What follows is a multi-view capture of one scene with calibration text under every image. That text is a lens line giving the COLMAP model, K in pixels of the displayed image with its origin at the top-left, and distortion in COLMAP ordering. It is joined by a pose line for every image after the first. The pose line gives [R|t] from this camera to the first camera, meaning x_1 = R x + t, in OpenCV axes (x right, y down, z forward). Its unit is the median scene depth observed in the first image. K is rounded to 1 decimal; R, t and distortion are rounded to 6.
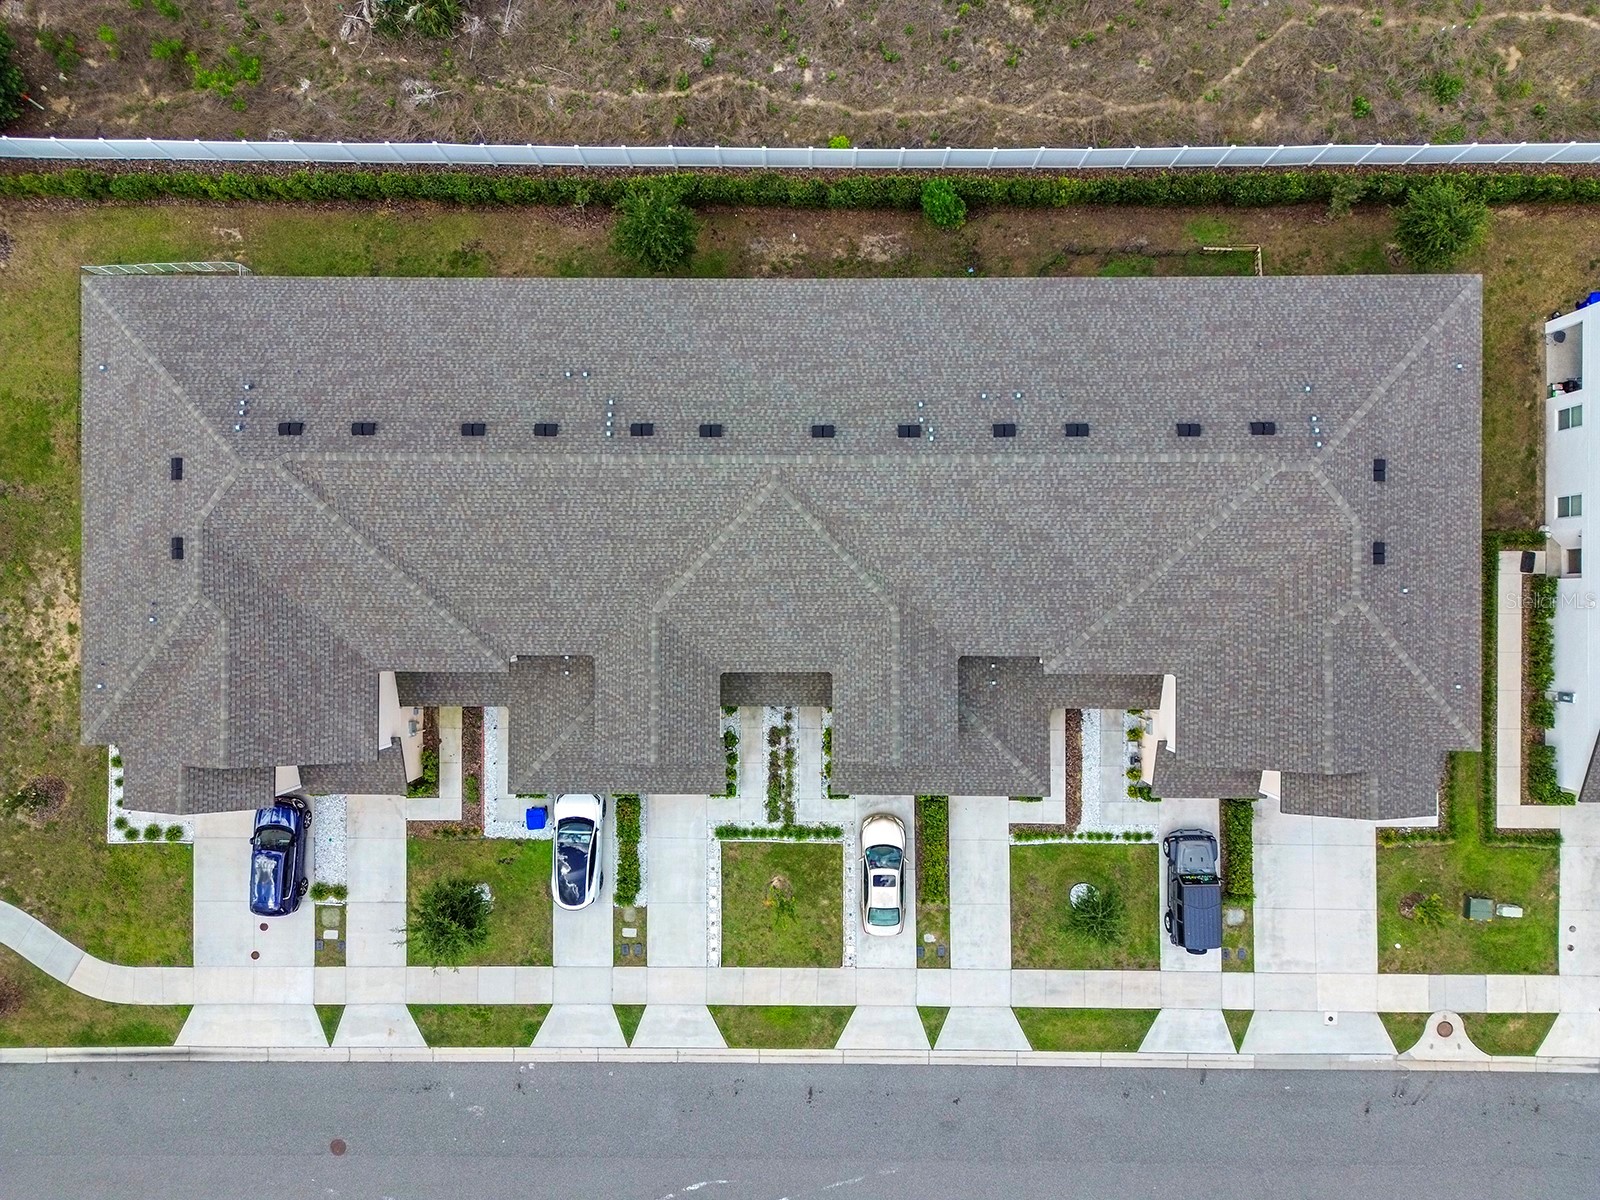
lens RADIAL K [[1155.6, 0, 800.7], [0, 1155.6, 592.1], [0, 0, 1]] dist [0.058486, -0.047951]
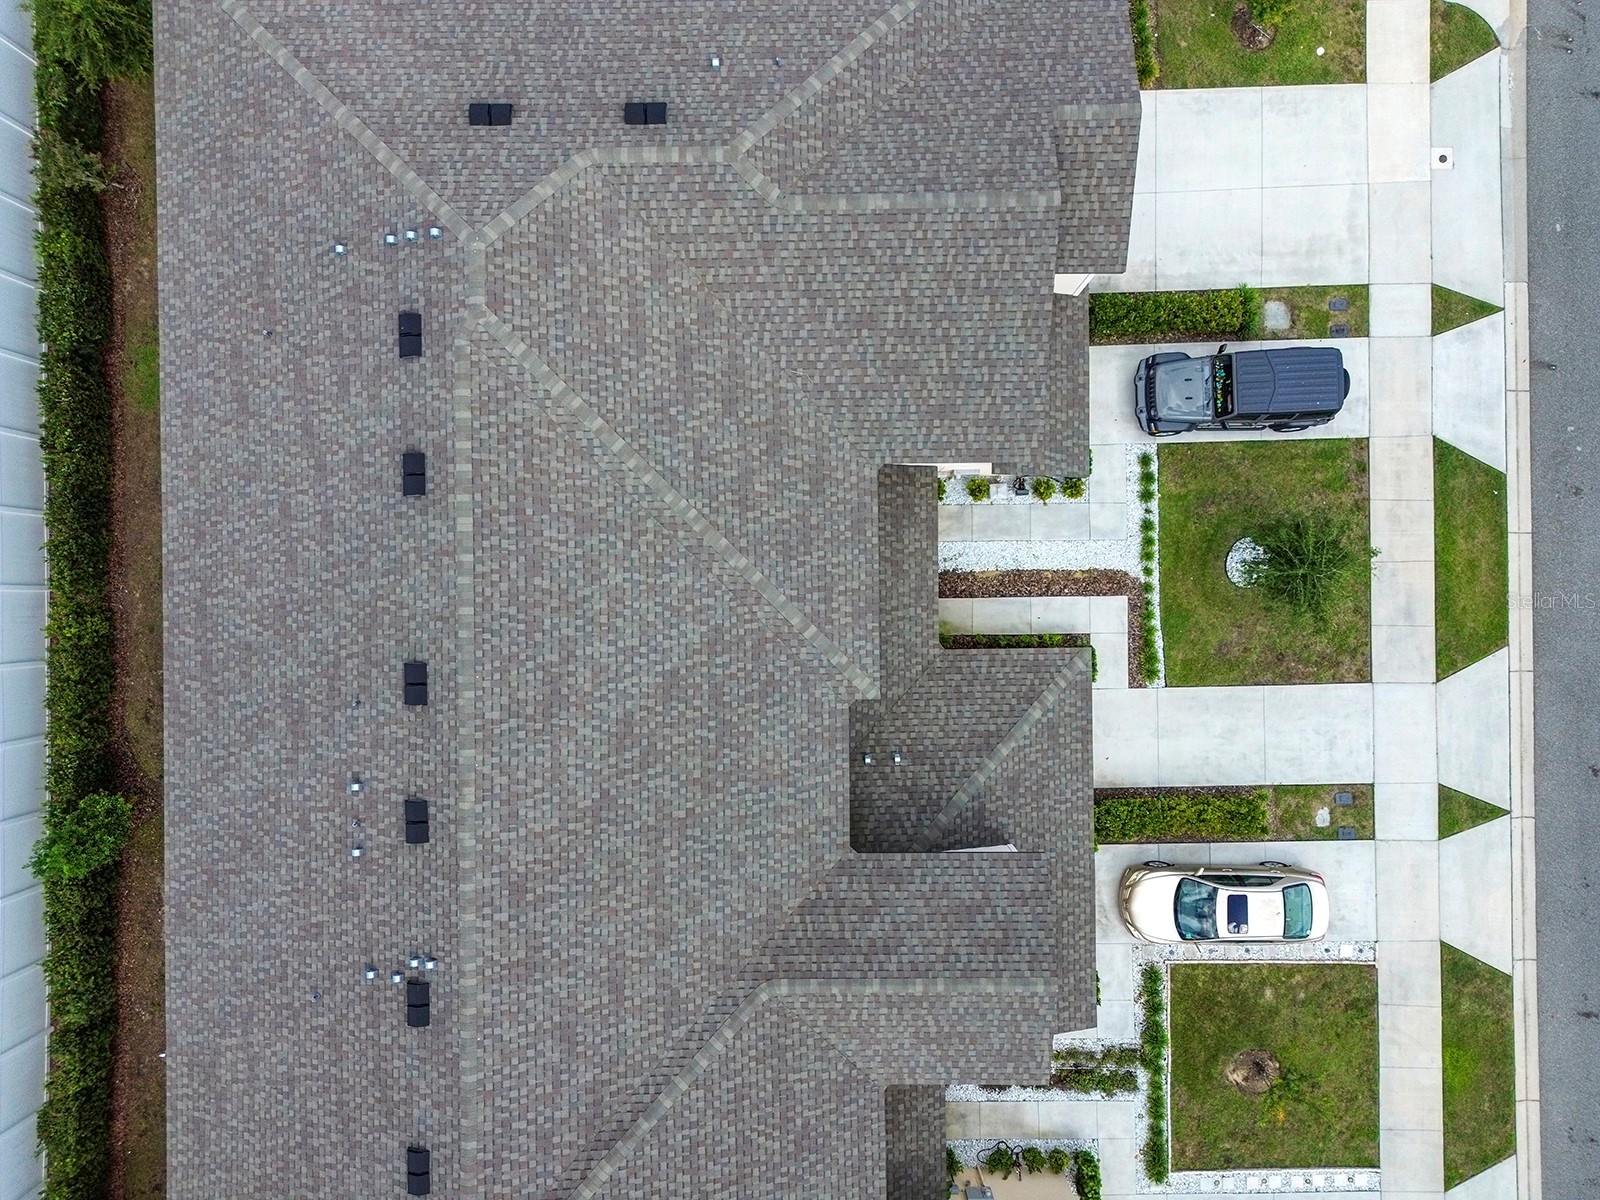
lens RADIAL K [[1155.6, 0, 794.9], [0, 1155.6, 601.5], [0, 0, 1]] dist [0.058486, -0.047951]
pose [[-0.013612, -0.999848, 0.010851, 0.221032], [0.999859, -0.013717, -0.009635, 0.031343], [0.009782, 0.010719, 0.999895, 0.391880]]
